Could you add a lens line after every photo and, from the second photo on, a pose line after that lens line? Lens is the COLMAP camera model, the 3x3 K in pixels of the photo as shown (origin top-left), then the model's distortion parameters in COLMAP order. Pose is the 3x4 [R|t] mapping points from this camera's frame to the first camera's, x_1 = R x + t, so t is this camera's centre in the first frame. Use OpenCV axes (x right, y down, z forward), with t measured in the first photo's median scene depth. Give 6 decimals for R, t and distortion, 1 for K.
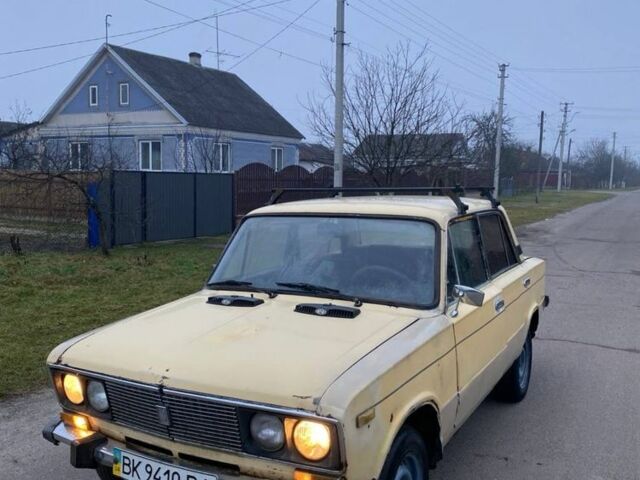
lens RADIAL K [[631.2, 0, 320.0], [0, 631.2, 240.0], [0, 0, 1]] dist [0.129449, -0.341657]
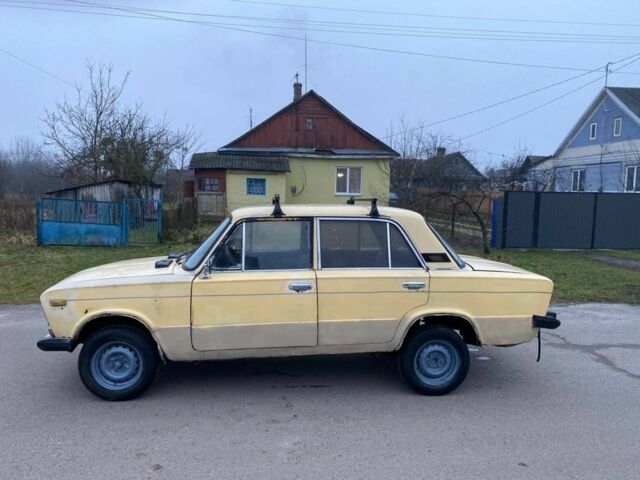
lens RADIAL K [[483.5, 0, 320.0], [0, 483.5, 240.0], [0, 0, 1]] dist [0.043172, -0.058721]
pose [[0.580746, 0.075176, -0.810606, 1.235937], [-0.086430, 0.995793, 0.030430, -0.030608], [0.809484, 0.052388, 0.584800, 0.510845]]
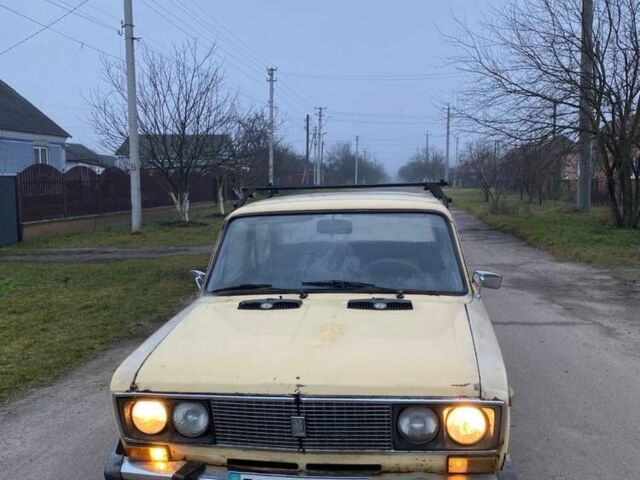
lens RADIAL K [[631.2, 0, 320.0], [0, 631.2, 240.0], [0, 0, 1]] dist [0.129449, -0.341657]
pose [[0.931363, -0.050770, 0.360536, -0.400753], [0.051169, 0.998654, 0.008444, -0.004412], [-0.360479, 0.010584, 0.932707, 0.081119]]
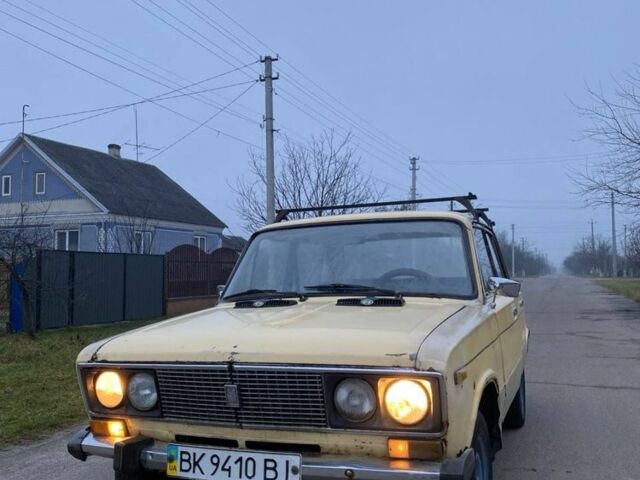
lens RADIAL K [[630.4, 0, 324.9], [0, 630.4, 236.9], [0, 0, 1]] dist [0.140396, -0.356644]
pose [[0.989858, -0.015705, 0.141189, -0.177625], [0.037101, 0.987957, -0.150213, 0.141618], [-0.137129, 0.153928, 0.978520, 0.038875]]
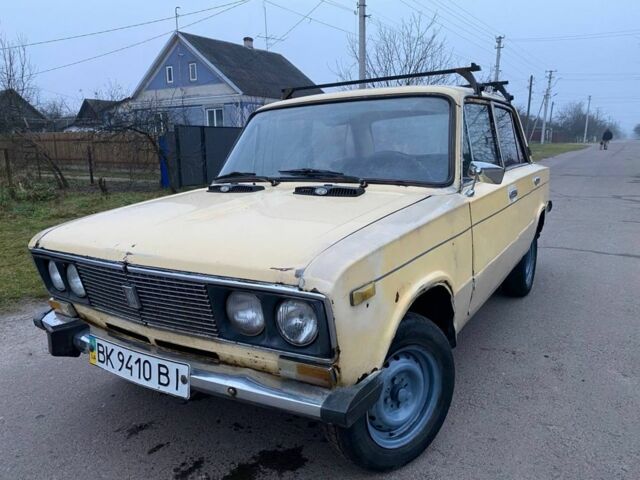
lens RADIAL K [[483.5, 0, 320.0], [0, 483.5, 240.0], [0, 0, 1]] dist [0.043172, -0.058721]
pose [[0.997653, -0.015331, -0.066734, 0.040374], [0.022115, 0.994525, 0.102135, 0.101007], [0.064803, -0.103371, 0.992530, 0.274785]]
